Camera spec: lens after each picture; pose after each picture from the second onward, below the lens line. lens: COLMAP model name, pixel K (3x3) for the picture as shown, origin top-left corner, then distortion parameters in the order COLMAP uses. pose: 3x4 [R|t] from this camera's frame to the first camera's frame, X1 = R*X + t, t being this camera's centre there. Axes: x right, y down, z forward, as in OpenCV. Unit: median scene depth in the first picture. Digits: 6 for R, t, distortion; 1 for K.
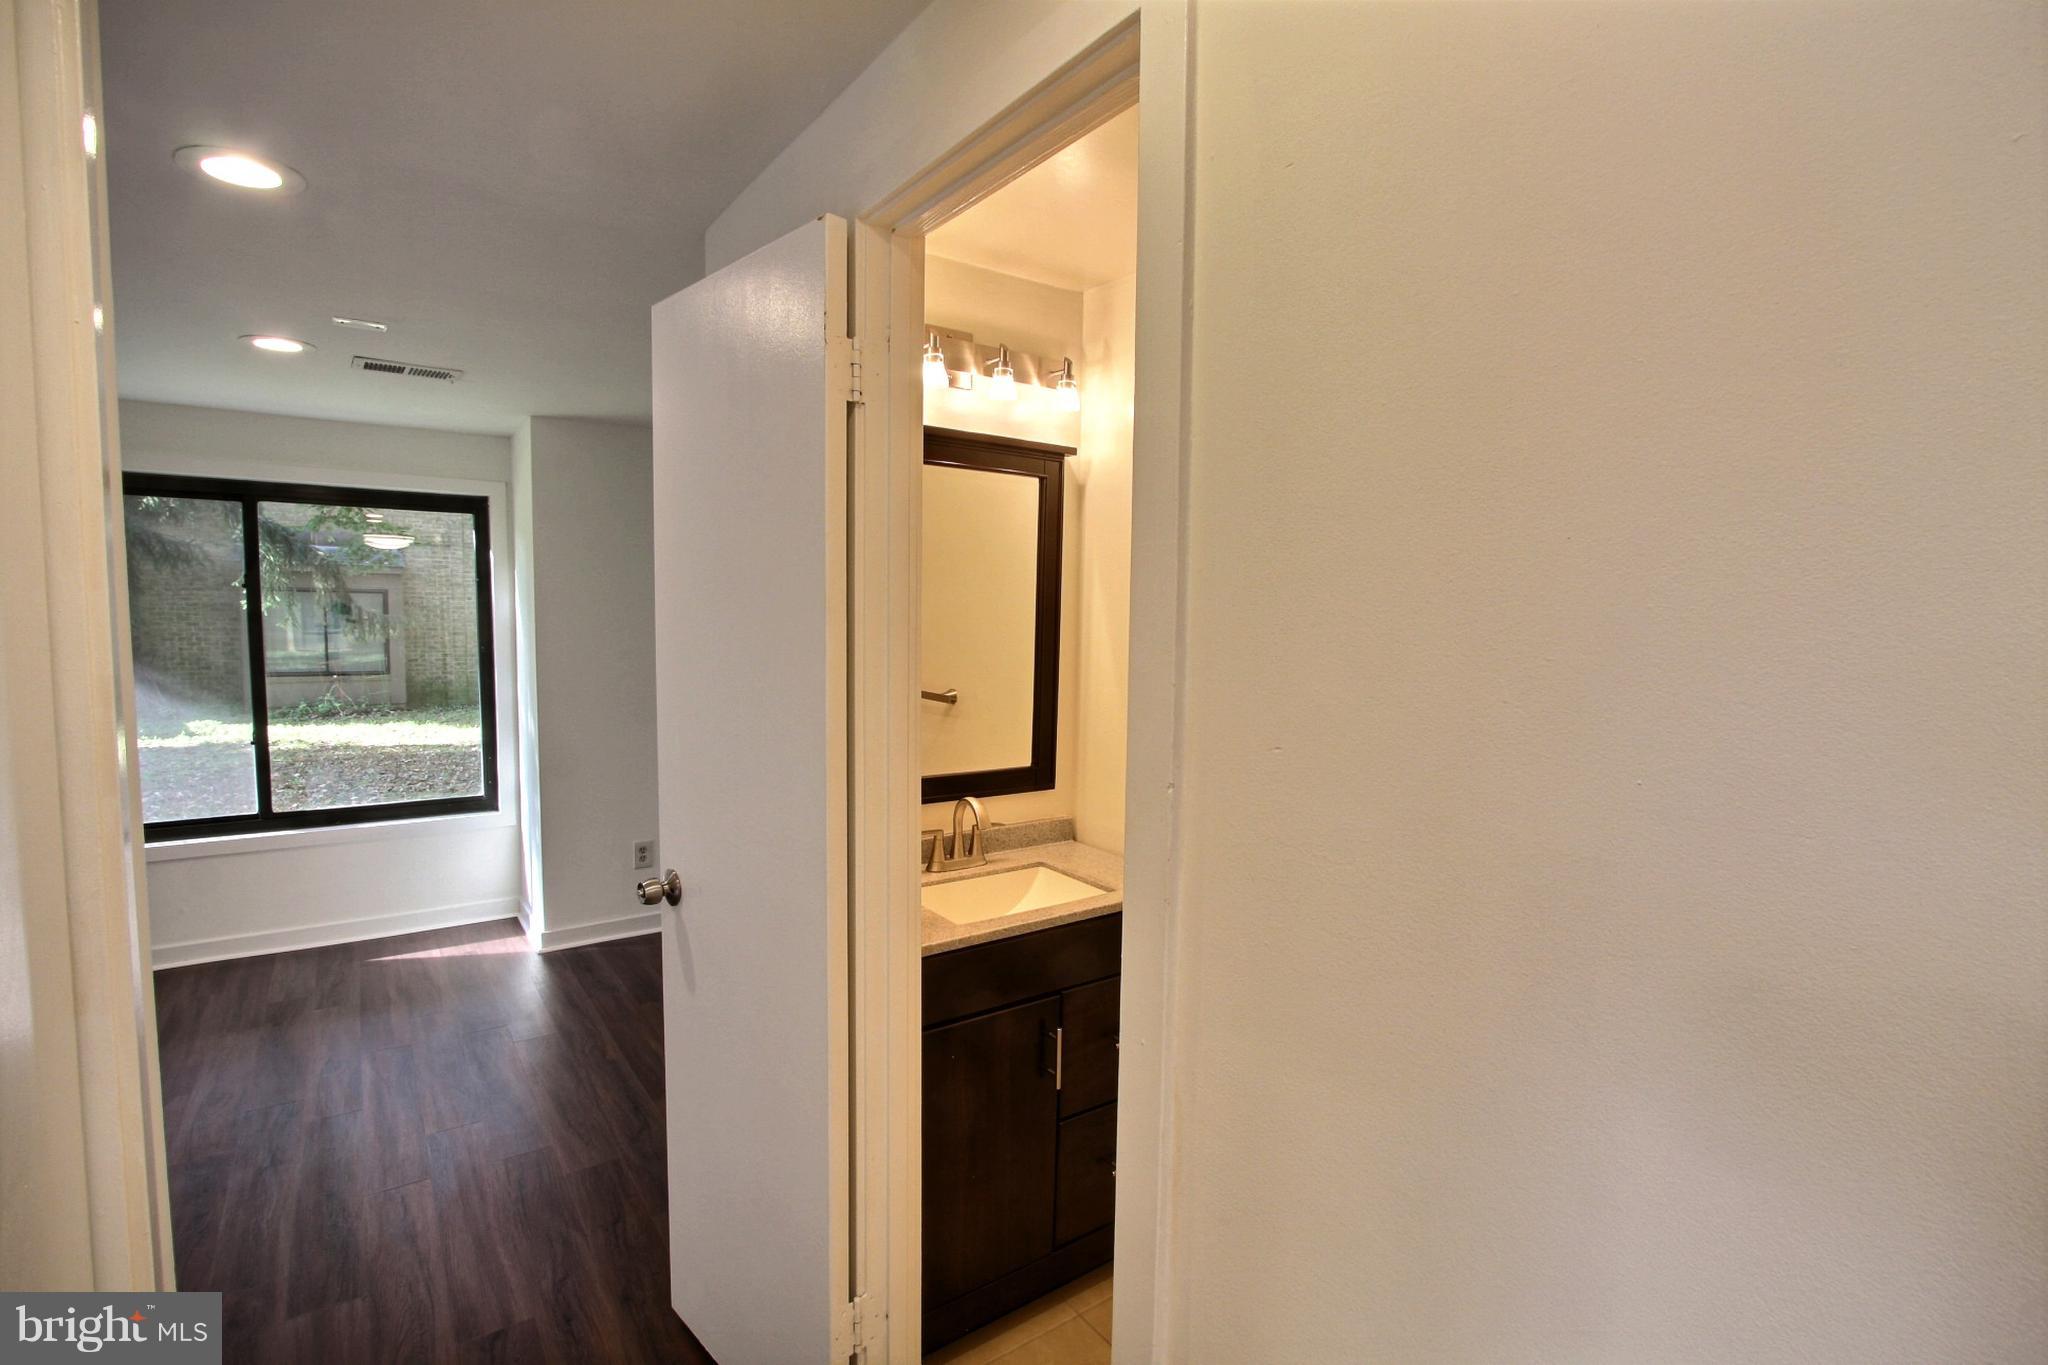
lens RADIAL K [[951.2, 0, 1023.4], [0, 951.2, 697.6], [0, 0, 1]] dist [-0.017230, 0.002914]
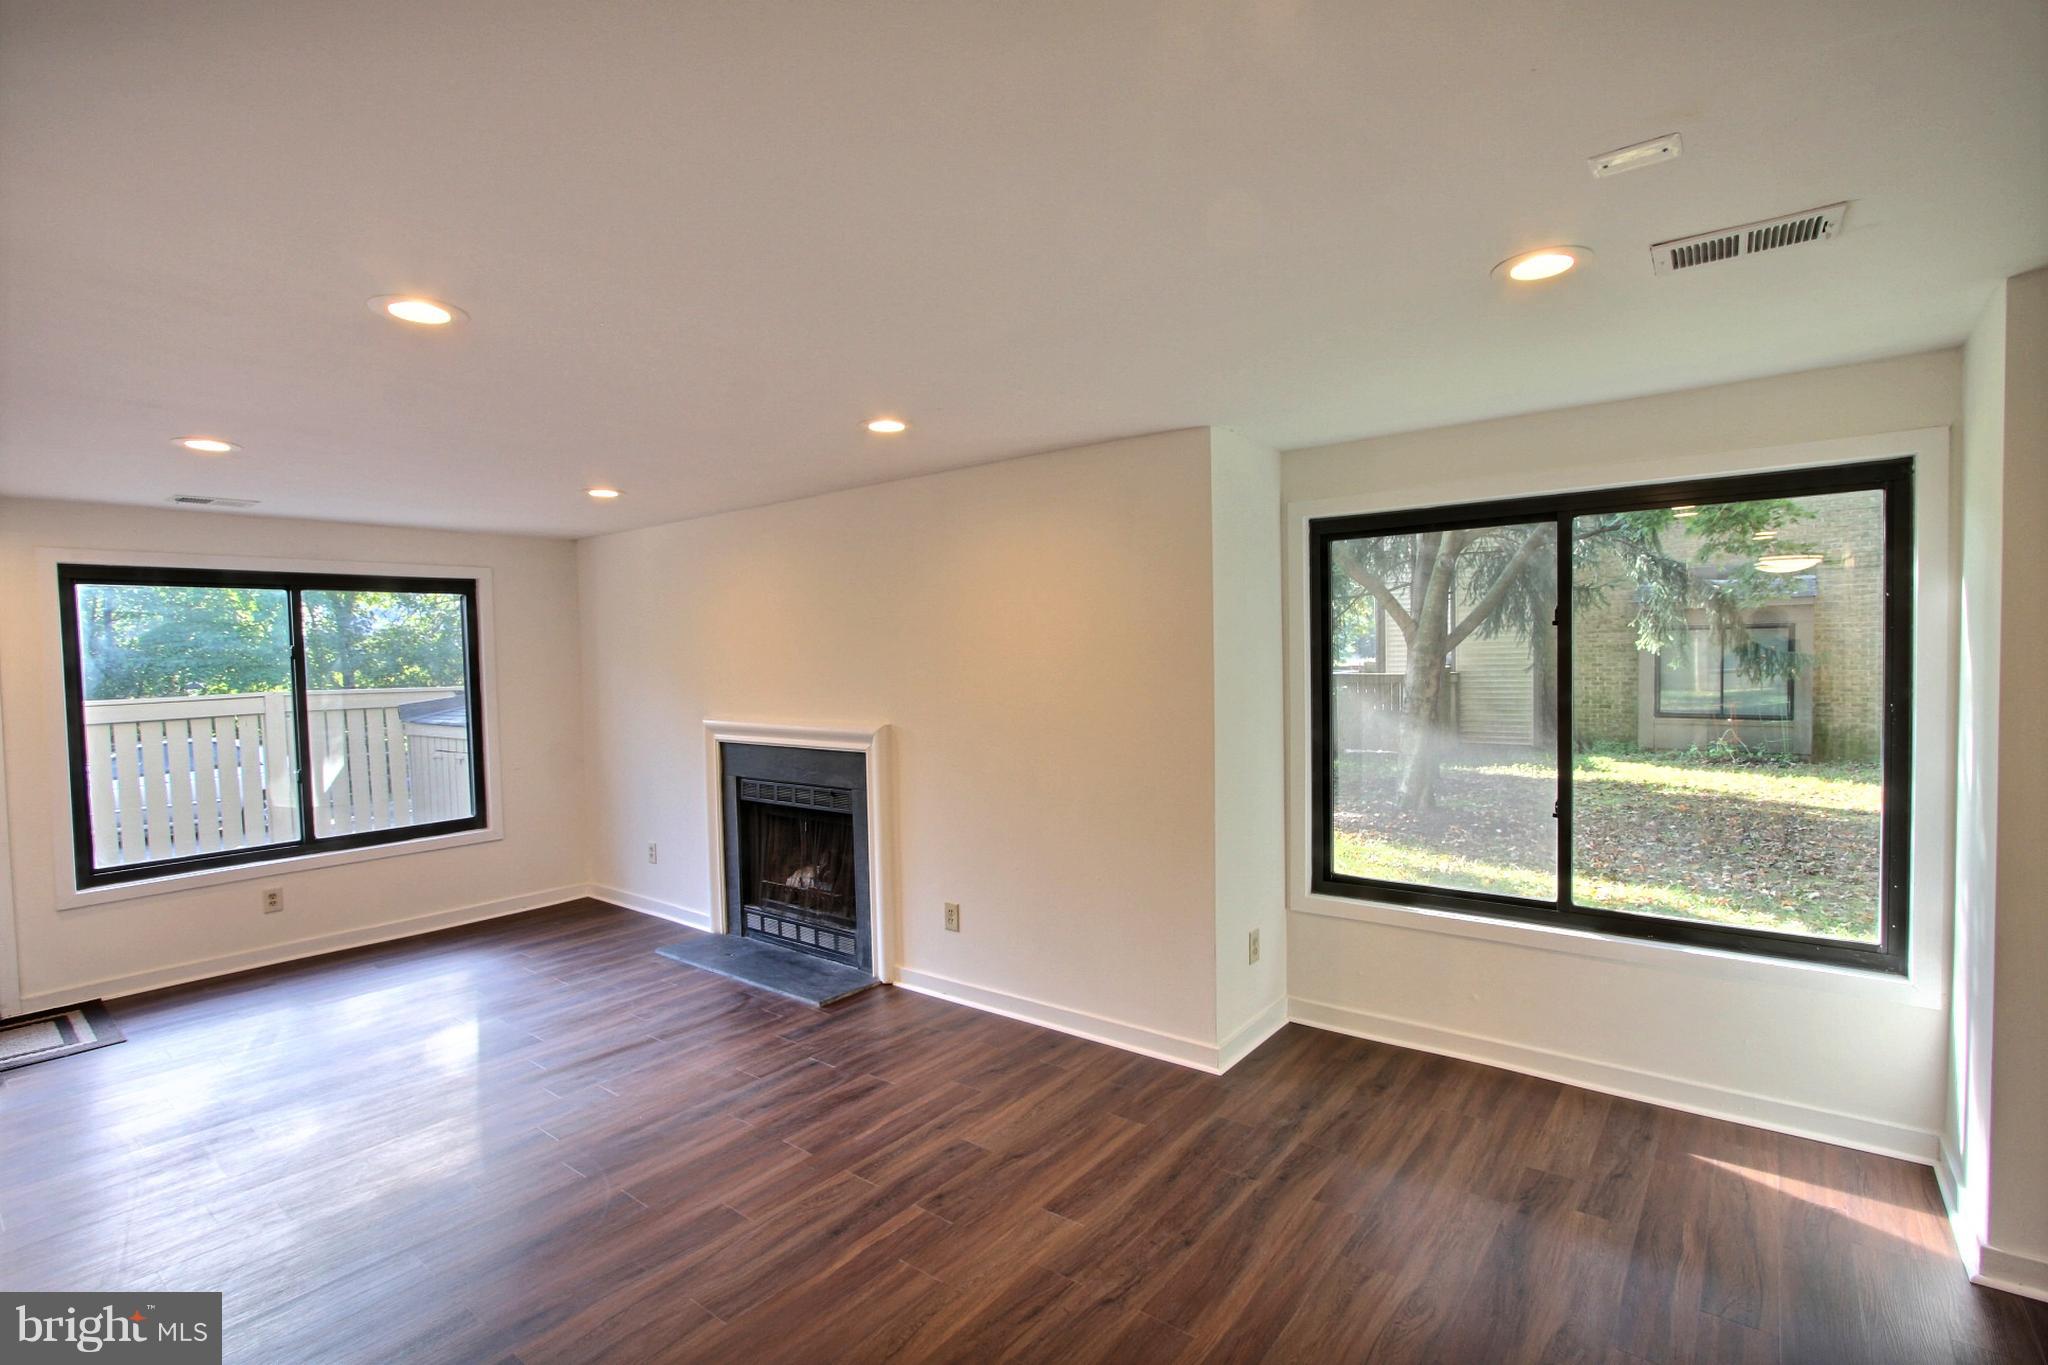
lens RADIAL K [[951.2, 0, 1030.3], [0, 951.2, 690.7], [0, 0, 1]] dist [-0.017230, 0.002914]
pose [[0.284834, 0.013282, -0.958485, -0.145359], [-0.058449, 0.998284, -0.003536, -0.026692], [0.956793, 0.057029, 0.285122, 0.287076]]
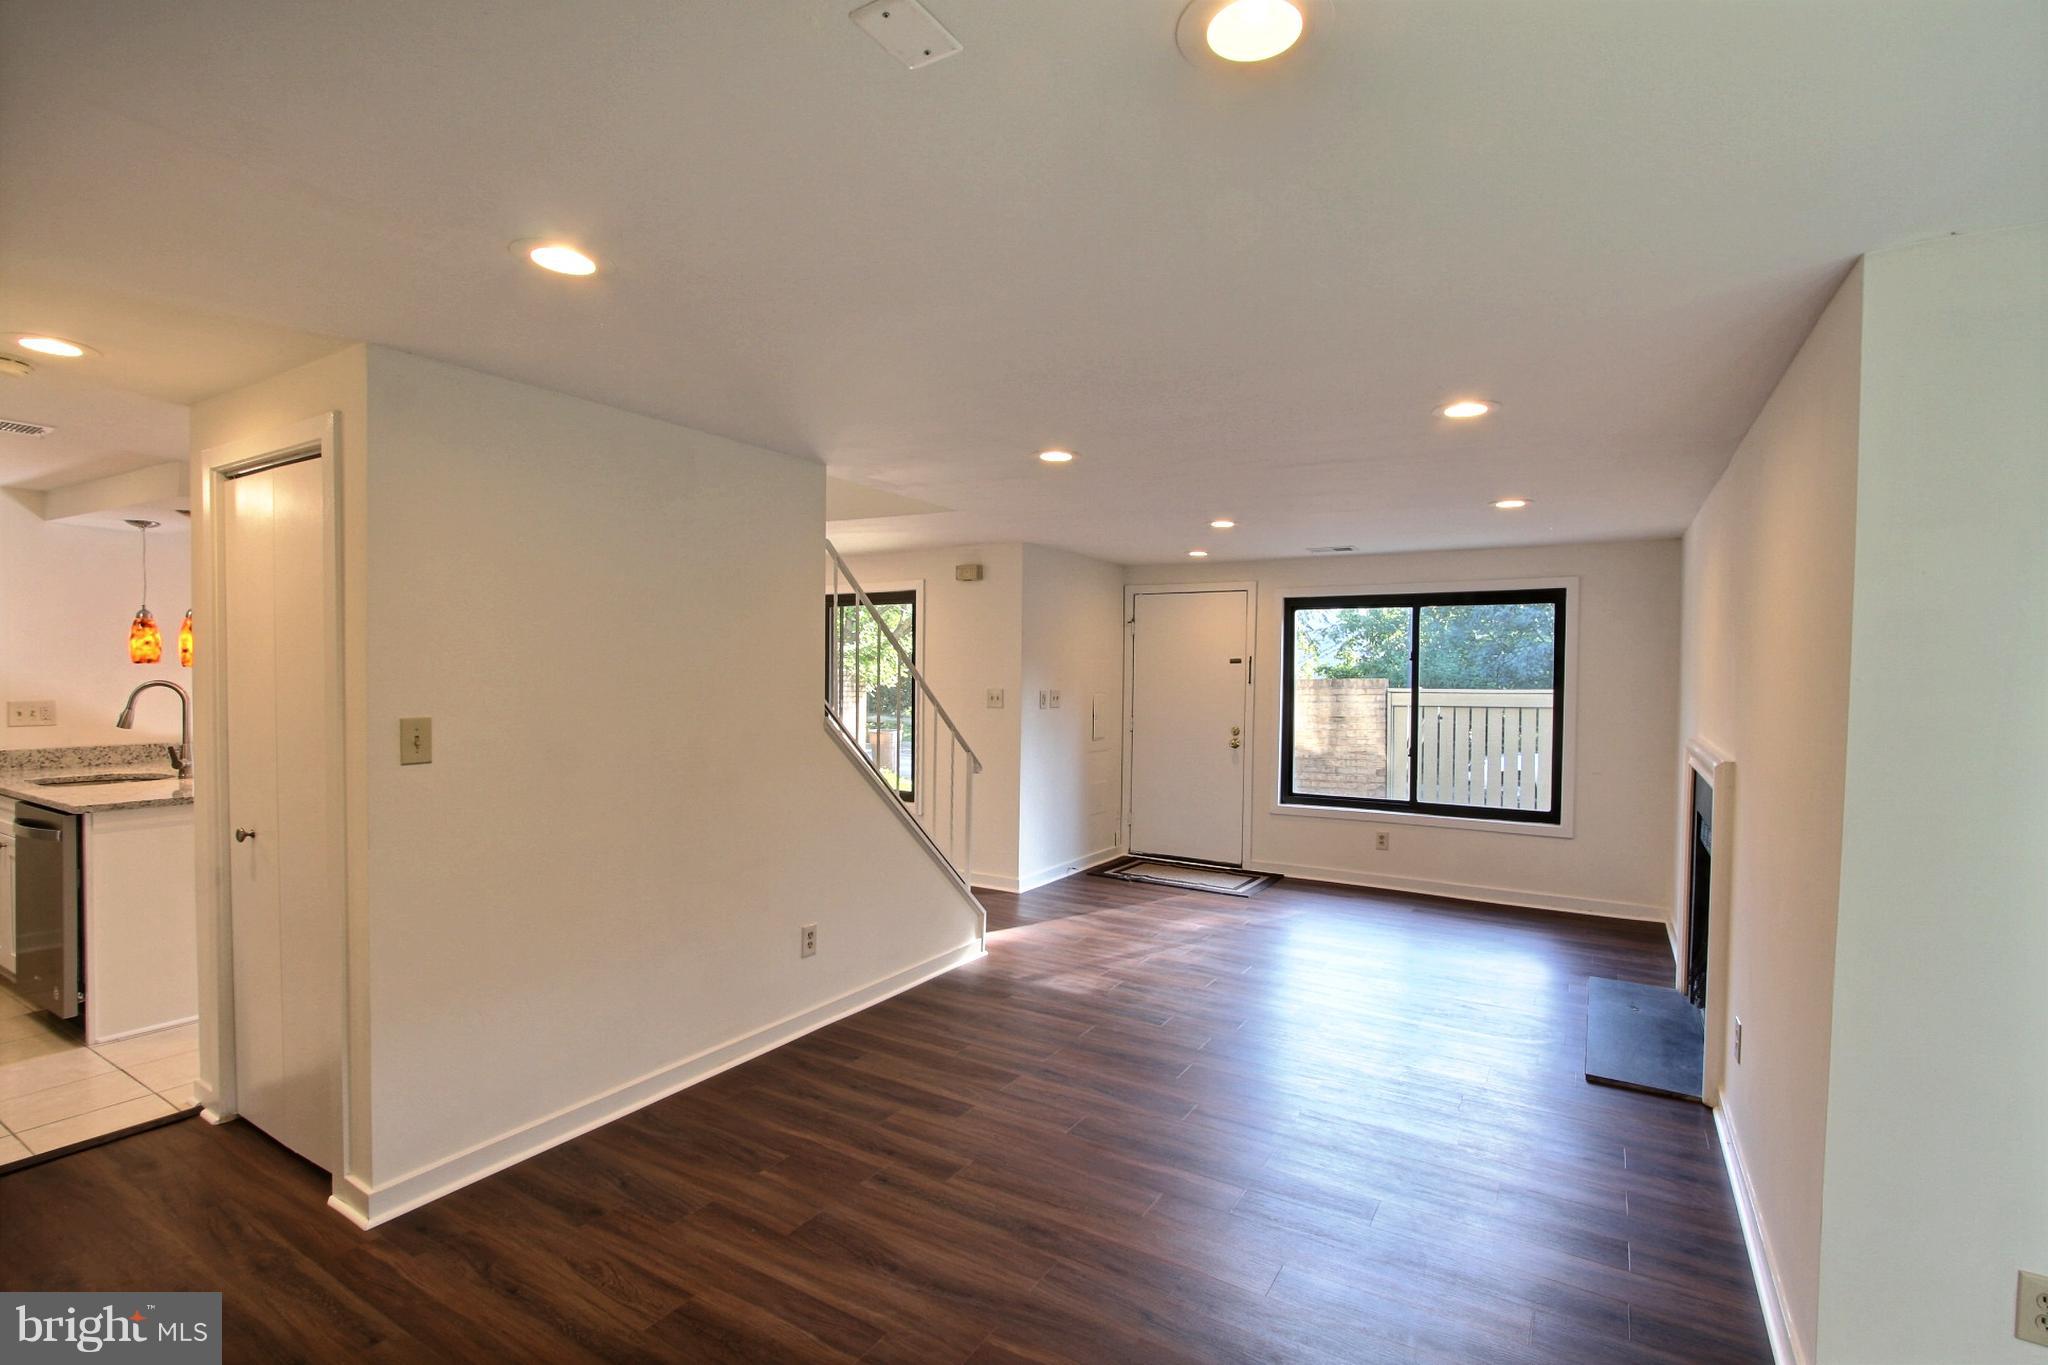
lens RADIAL K [[951.2, 0, 1032.0], [0, 951.2, 692.2], [0, 0, 1]] dist [-0.017230, 0.002914]
pose [[-0.917719, -0.018116, -0.396816, -0.340745], [-0.062839, 0.993002, 0.099994, -0.074417], [0.392228, 0.116702, -0.912435, 0.835442]]
